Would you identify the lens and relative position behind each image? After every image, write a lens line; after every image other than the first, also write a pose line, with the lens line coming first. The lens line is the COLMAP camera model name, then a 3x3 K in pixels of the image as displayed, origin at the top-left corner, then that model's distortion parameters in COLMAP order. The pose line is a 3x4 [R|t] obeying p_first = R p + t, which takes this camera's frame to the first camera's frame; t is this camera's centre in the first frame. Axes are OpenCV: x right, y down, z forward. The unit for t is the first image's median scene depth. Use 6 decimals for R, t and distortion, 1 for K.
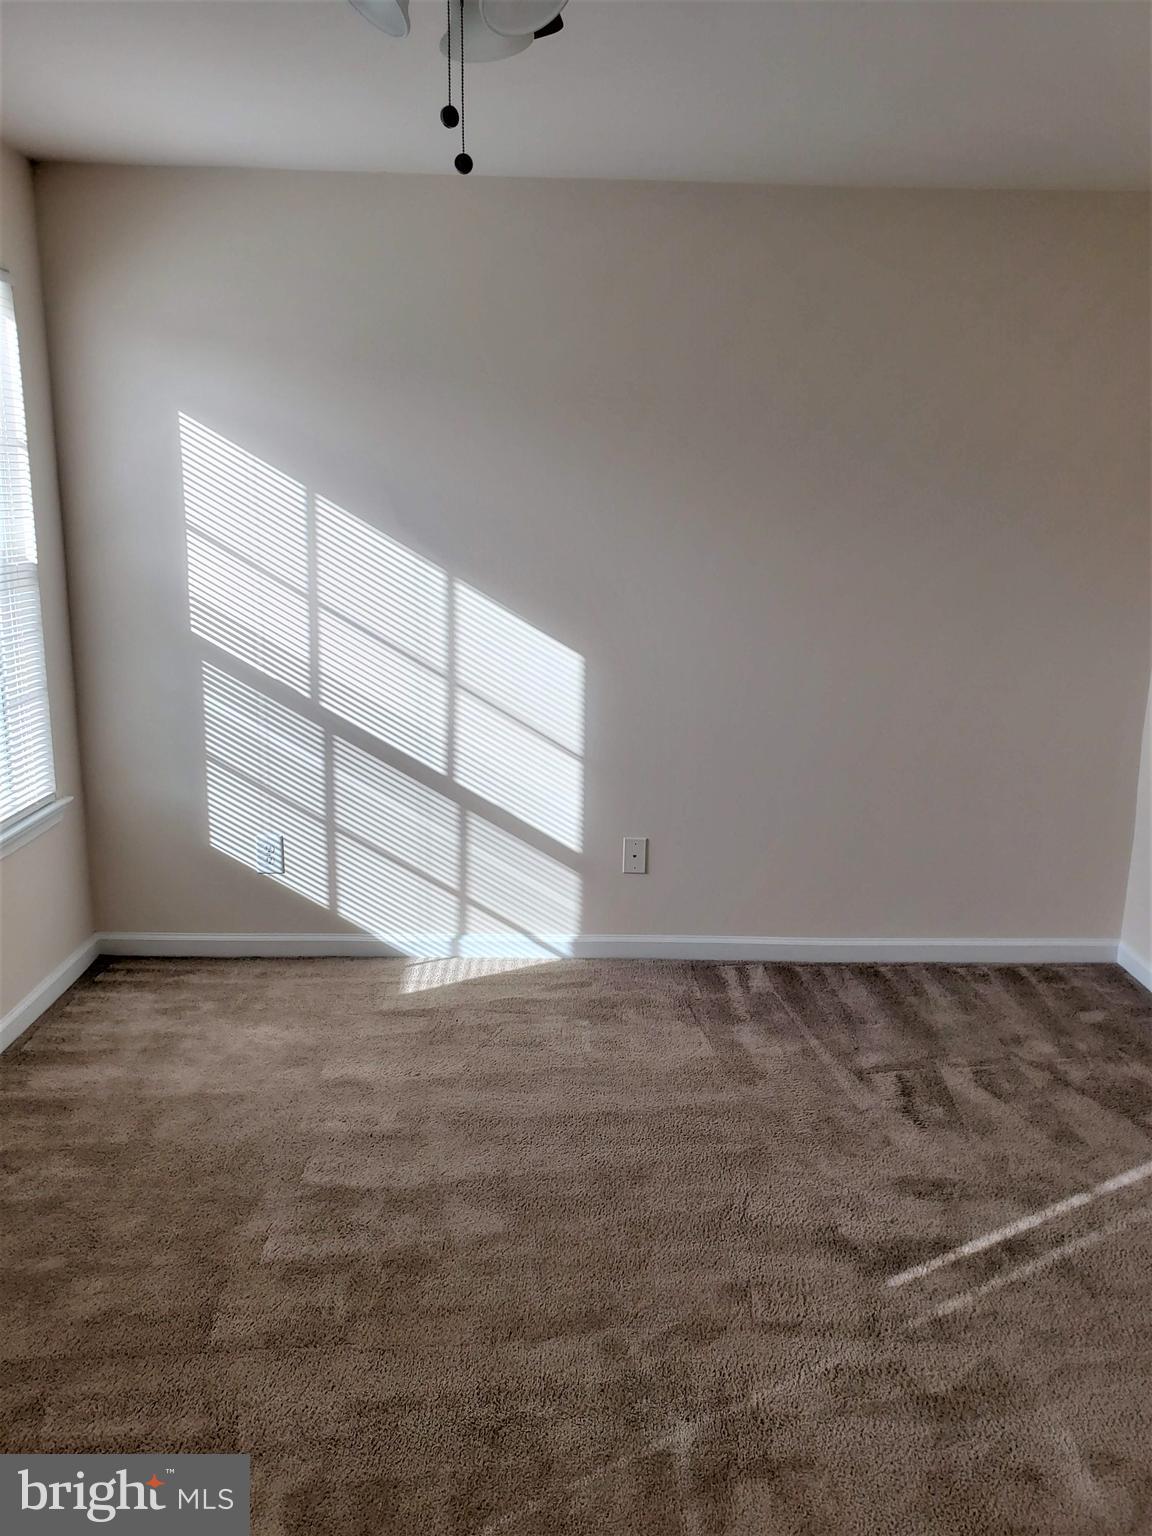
lens RADIAL K [[1319.1, 0, 720.4], [0, 1319.1, 771.2], [0, 0, 1]] dist [0.016743, 0.005369]
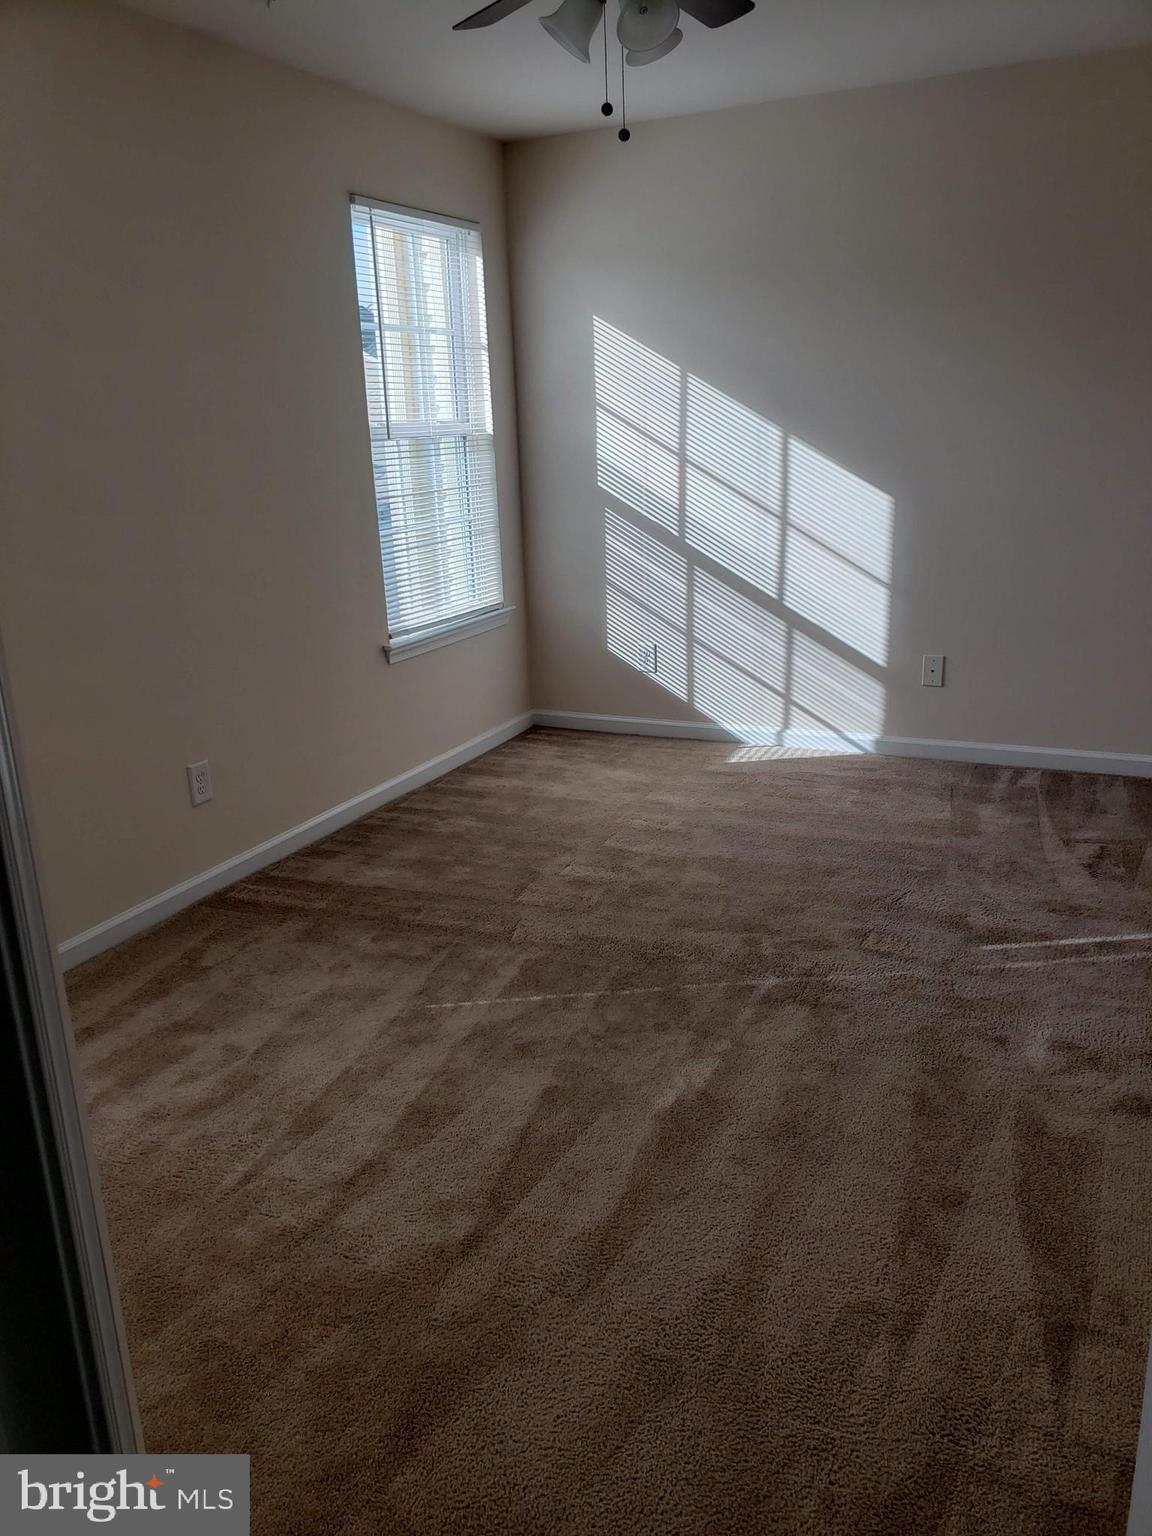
lens RADIAL K [[1188.4, 0, 568.9], [0, 1188.4, 776.2], [0, 0, 1]] dist [0.108244, -0.219614]
pose [[0.889046, 0.086131, -0.449643, 0.142639], [-0.039190, 0.992856, 0.112697, 0.050931], [0.456138, -0.082571, 0.886070, -0.111444]]
